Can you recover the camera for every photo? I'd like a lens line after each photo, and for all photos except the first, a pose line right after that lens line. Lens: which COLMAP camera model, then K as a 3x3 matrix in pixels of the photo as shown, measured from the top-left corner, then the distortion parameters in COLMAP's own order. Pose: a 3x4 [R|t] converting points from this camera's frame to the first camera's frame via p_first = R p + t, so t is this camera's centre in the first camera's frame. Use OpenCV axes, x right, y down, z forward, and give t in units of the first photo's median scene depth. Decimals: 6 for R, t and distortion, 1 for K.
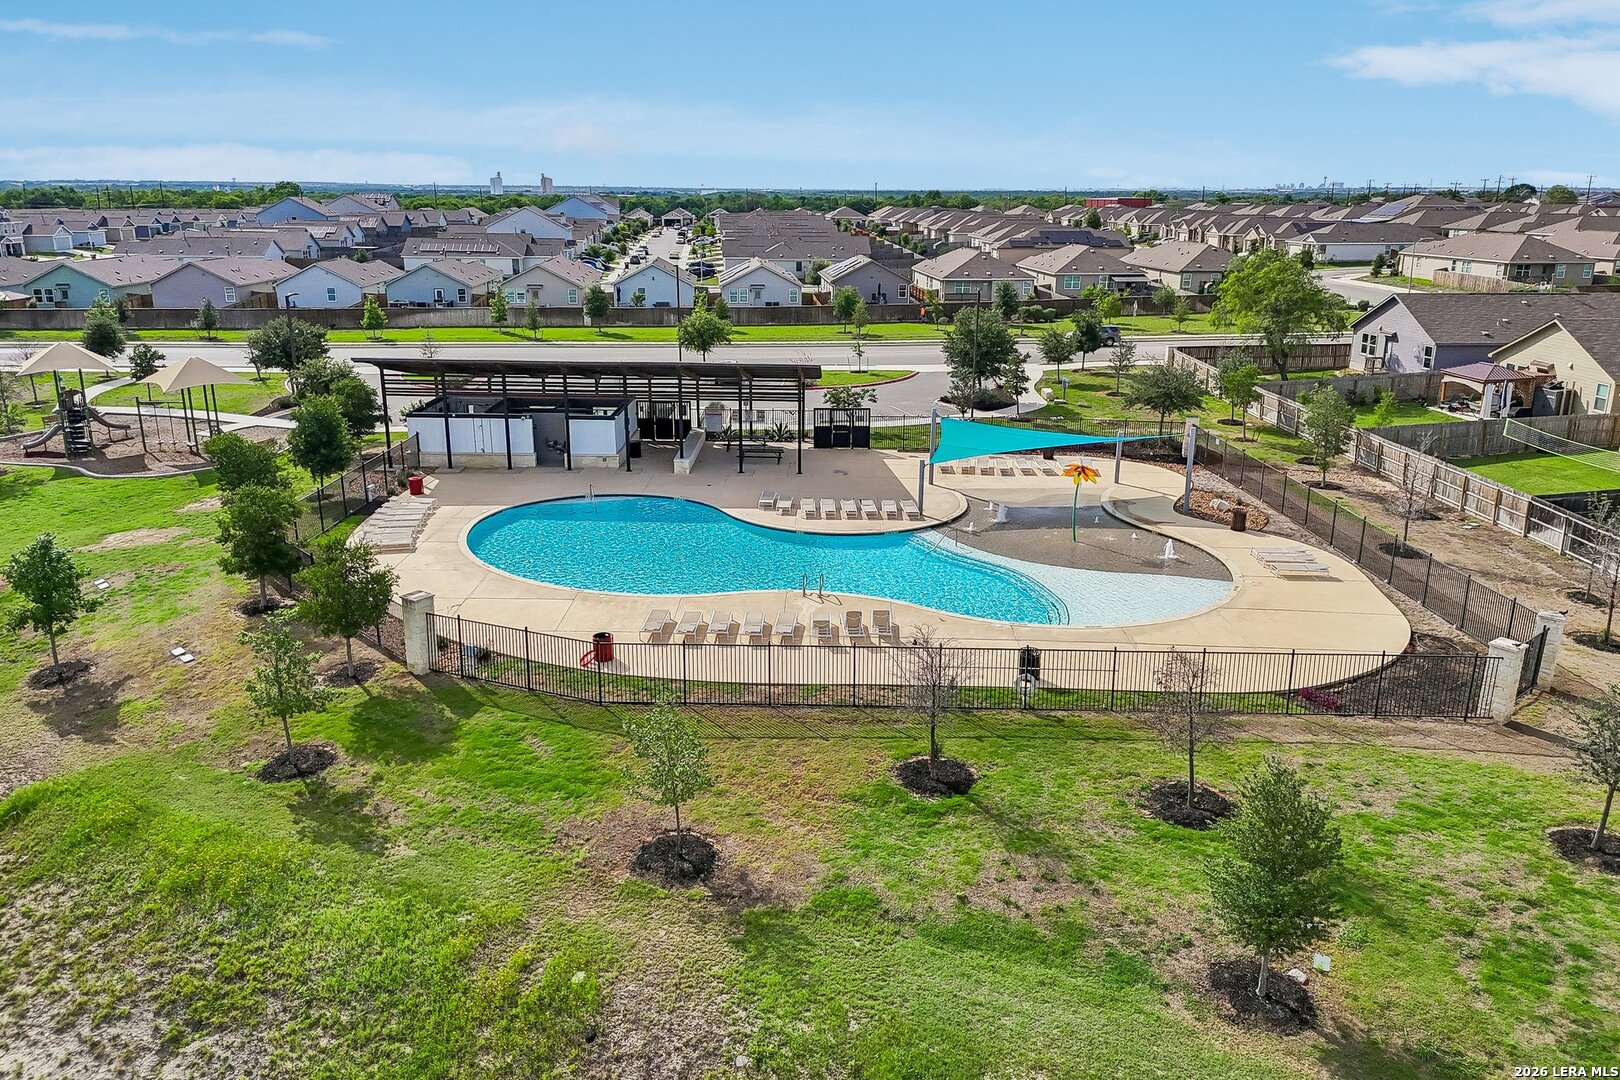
lens RADIAL K [[1197.3, 0, 810.0], [0, 1197.3, 540.0], [0, 0, 1]] dist [0.080495, -0.097182]
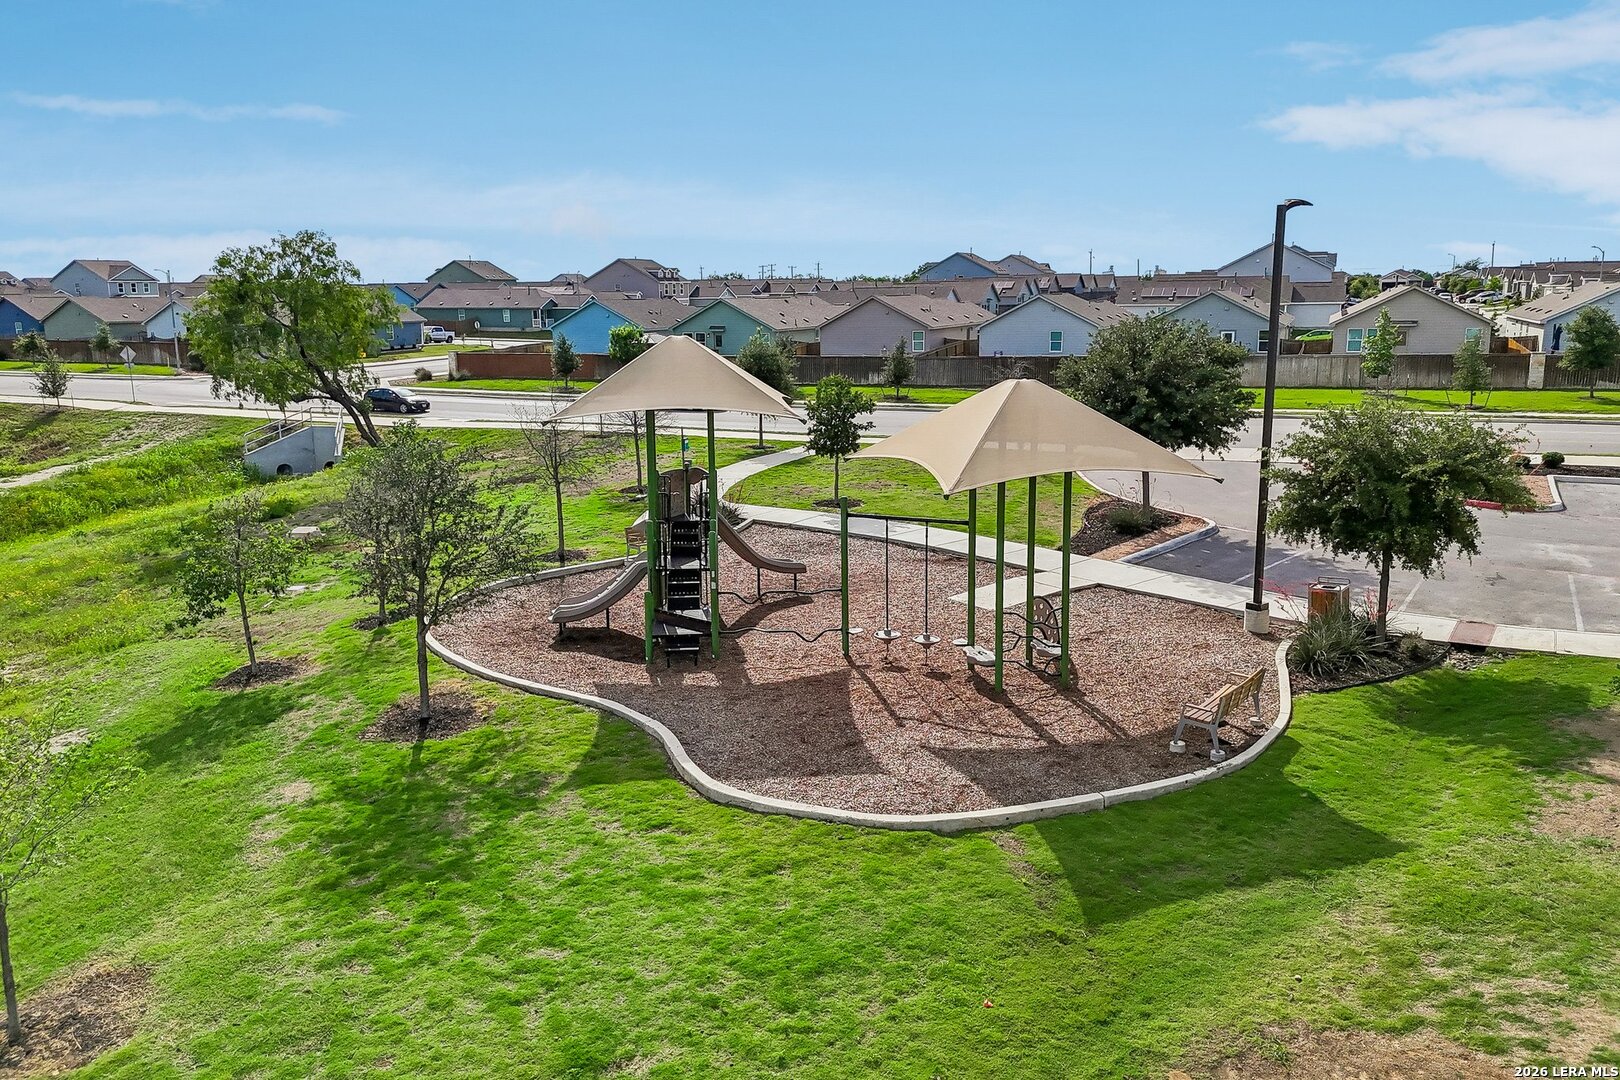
lens RADIAL K [[1197.3, 0, 810.0], [0, 1197.3, 540.0], [0, 0, 1]] dist [0.080495, -0.097182]
pose [[0.890728, 0.068194, -0.449392, -0.365766], [-0.102523, 0.993346, -0.052469, -0.078138], [0.442823, 0.092809, 0.891793, 0.623602]]
